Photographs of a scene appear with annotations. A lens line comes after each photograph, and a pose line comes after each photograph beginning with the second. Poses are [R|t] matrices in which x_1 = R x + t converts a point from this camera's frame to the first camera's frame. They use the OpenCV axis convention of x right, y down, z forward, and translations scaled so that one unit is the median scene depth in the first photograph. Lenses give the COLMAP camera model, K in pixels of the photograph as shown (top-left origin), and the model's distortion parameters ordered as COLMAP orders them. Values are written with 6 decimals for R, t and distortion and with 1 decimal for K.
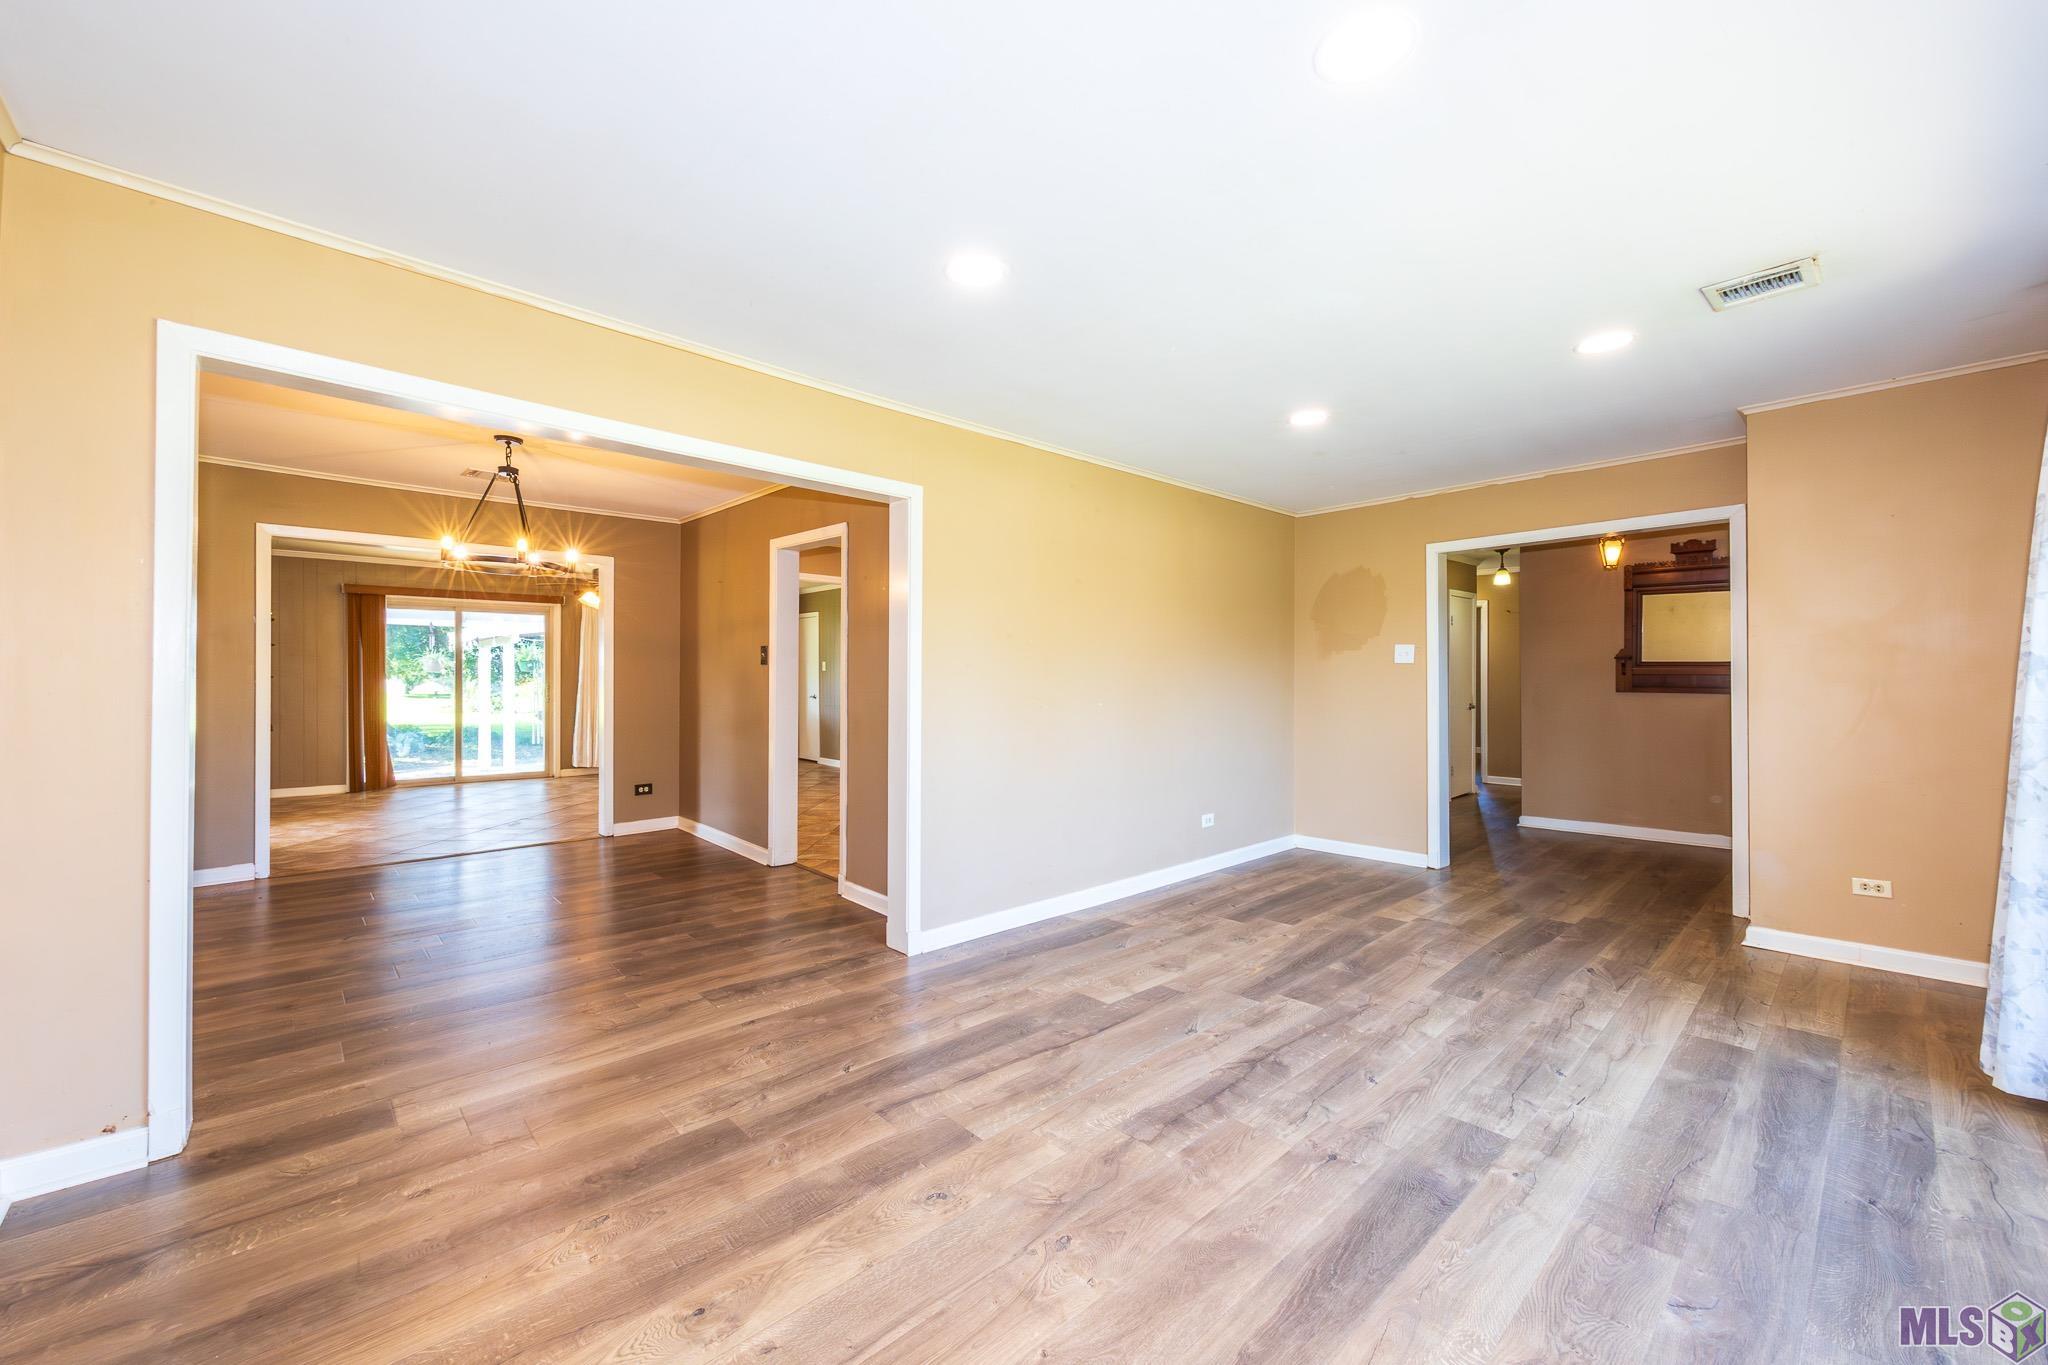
lens RADIAL K [[779.8, 0, 1028.3], [0, 779.8, 677.3], [0, 0, 1]] dist [-0.002514, -0.000183]
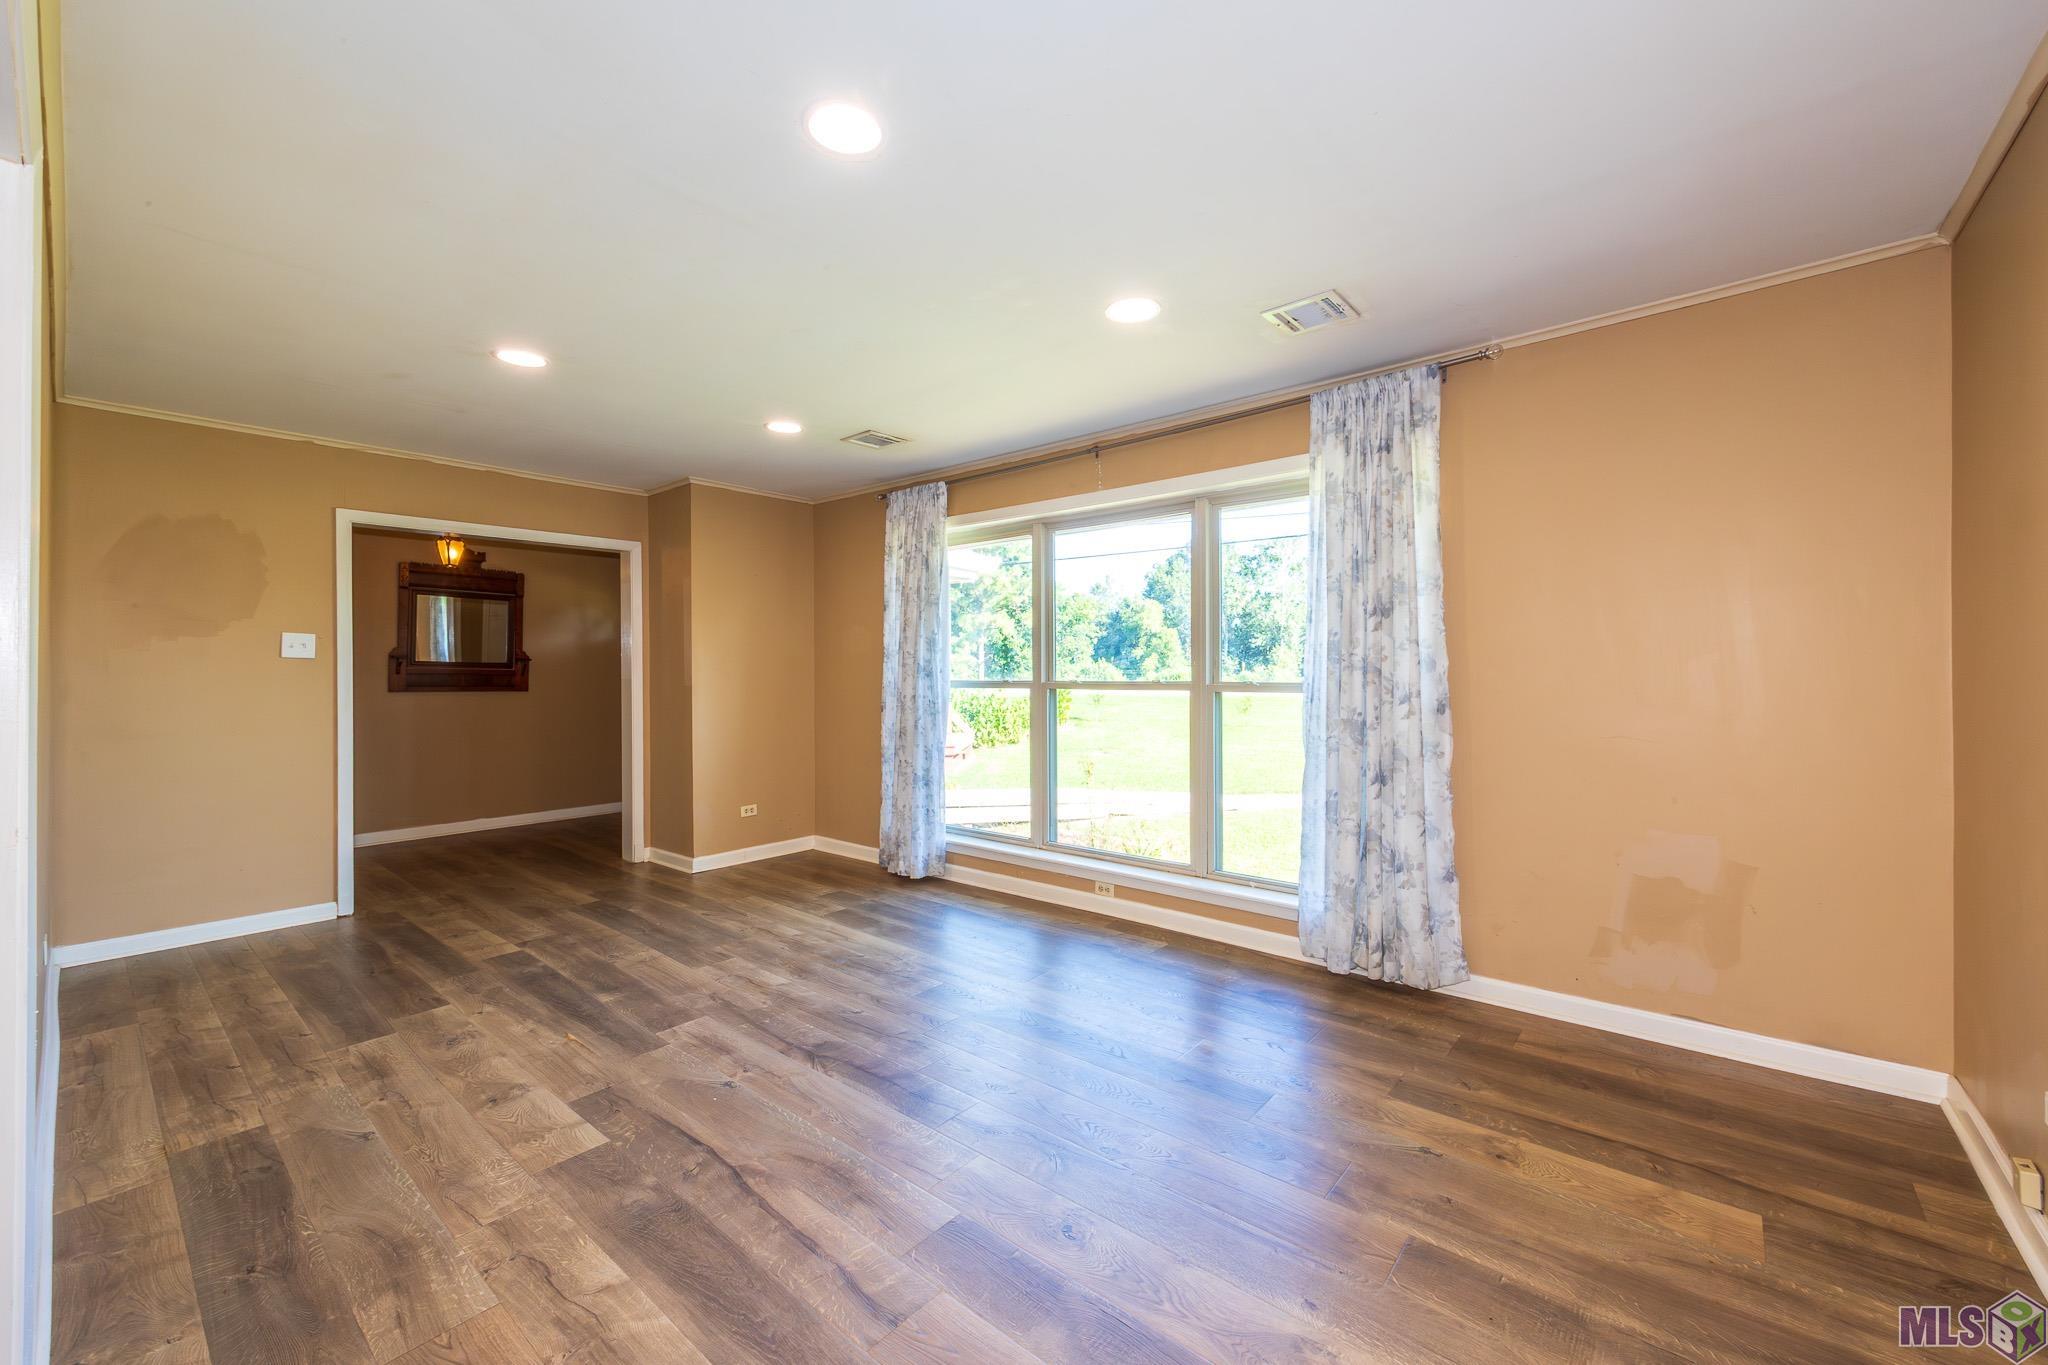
lens RADIAL K [[787.7, 0, 1024.0], [0, 787.7, 682.5], [0, 0, 1]] dist [0.007257, 0.000029]
pose [[-0.090998, -0.007572, 0.995822, -0.589203], [-0.000186, 0.999971, 0.007586, -0.000611], [-0.995851, 0.000506, -0.090997, 0.637790]]
